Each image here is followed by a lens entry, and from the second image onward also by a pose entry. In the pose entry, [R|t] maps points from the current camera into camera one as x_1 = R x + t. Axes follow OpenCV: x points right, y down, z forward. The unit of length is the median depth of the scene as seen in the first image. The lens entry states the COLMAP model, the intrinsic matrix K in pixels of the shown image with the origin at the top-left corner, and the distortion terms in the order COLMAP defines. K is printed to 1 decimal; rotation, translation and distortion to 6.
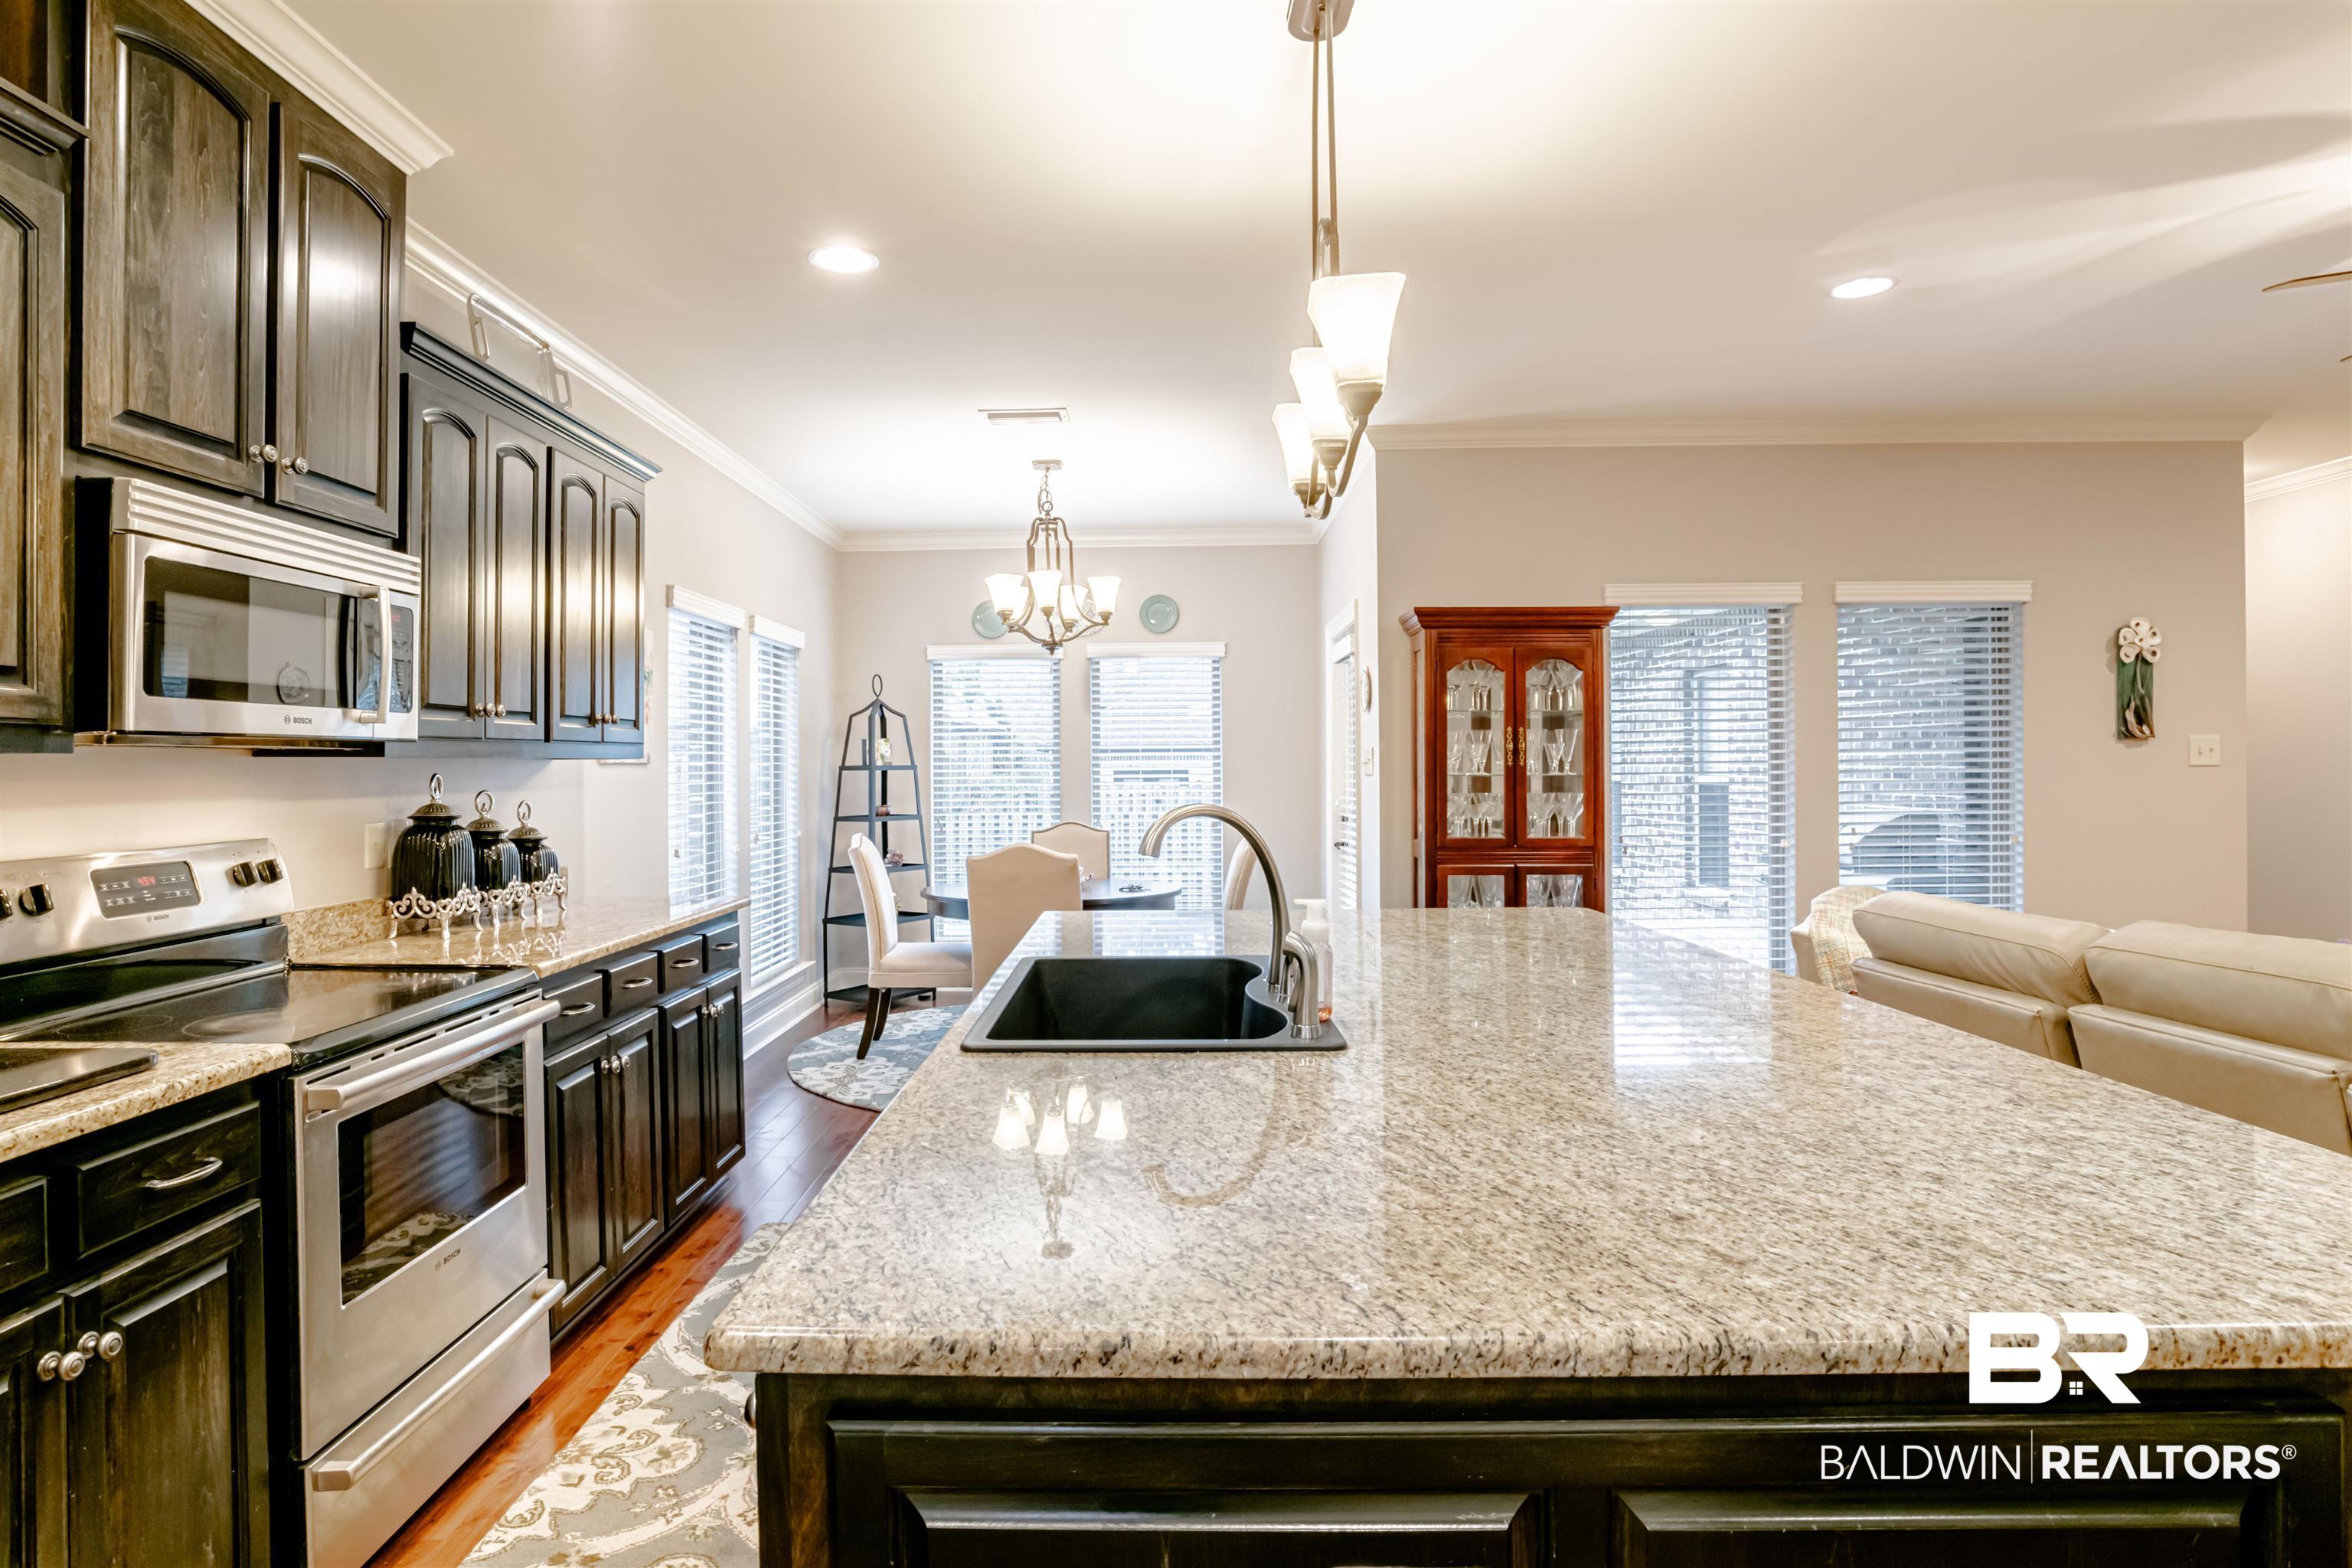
lens RADIAL K [[1208.1, 0, 1103.8], [0, 1208.1, 765.6], [0, 0, 1]] dist [-0.055967, 0.021057]
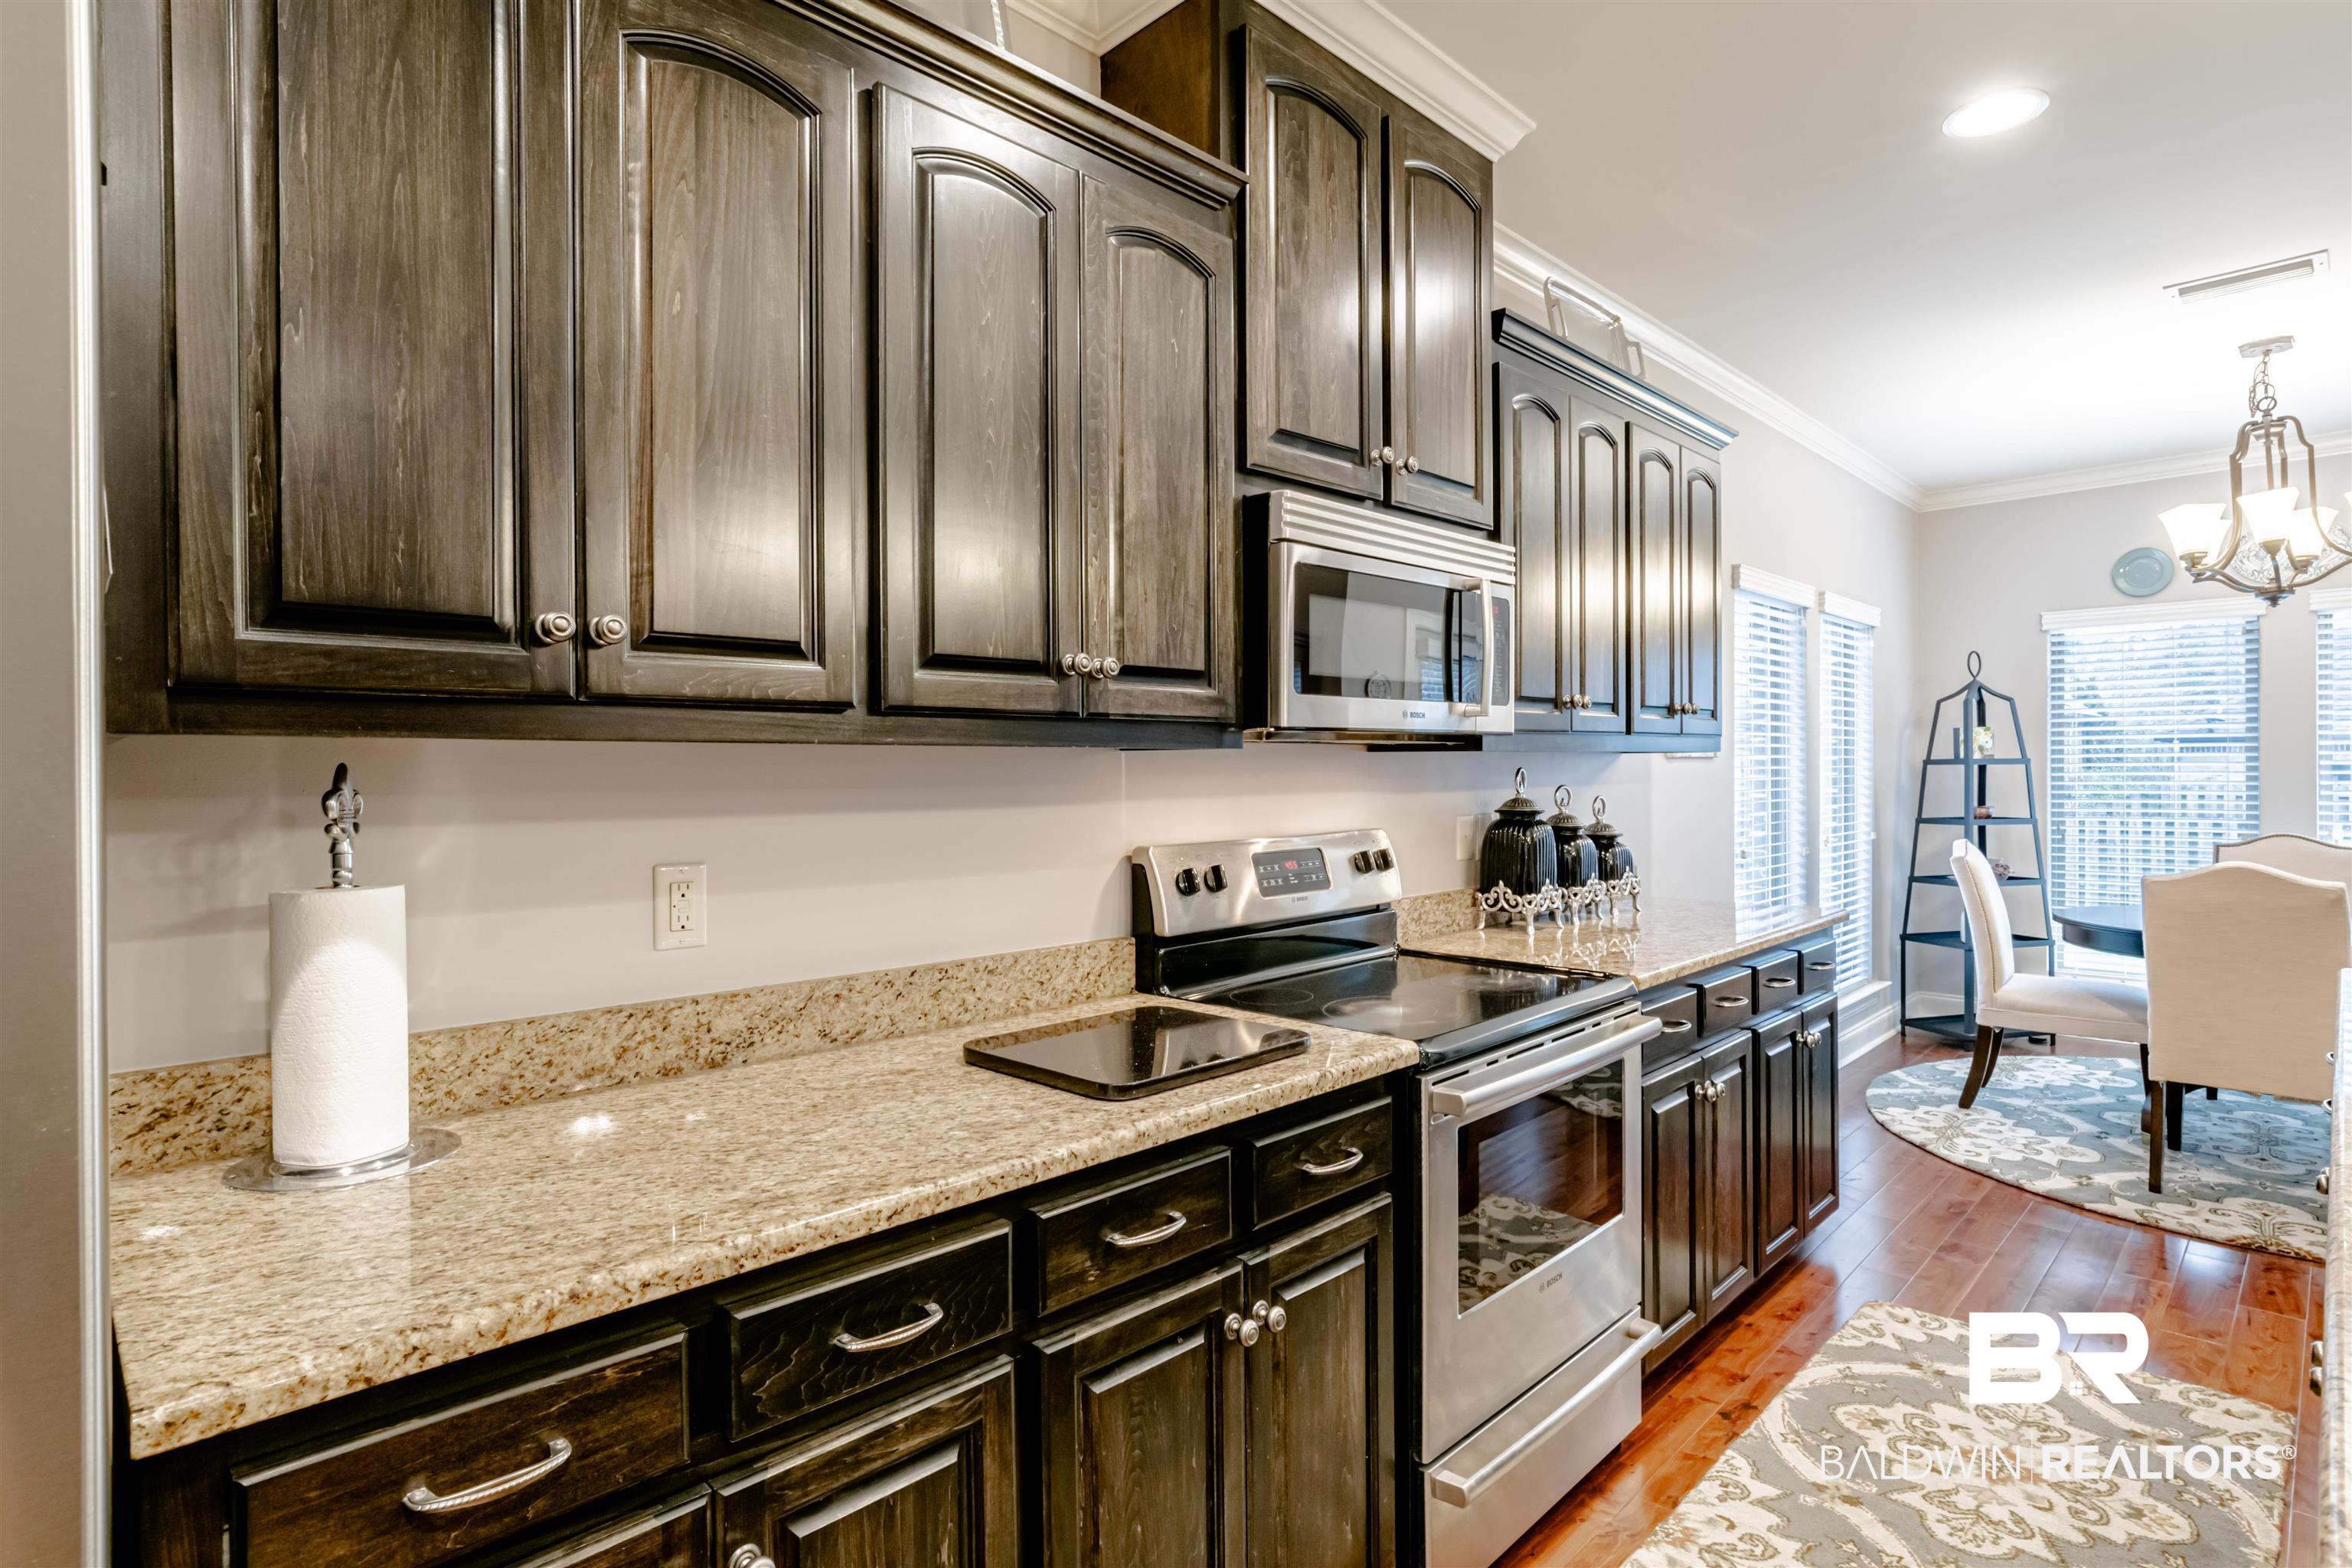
lens RADIAL K [[1208.1, 0, 1234.1], [0, 1208.1, 787.4], [0, 0, 1]] dist [-0.055967, 0.021057]
pose [[0.756145, 0.011831, -0.654297, -0.081536], [0.003177, 0.999758, 0.021749, 0.000740], [0.654396, -0.018524, 0.755925, 0.077263]]
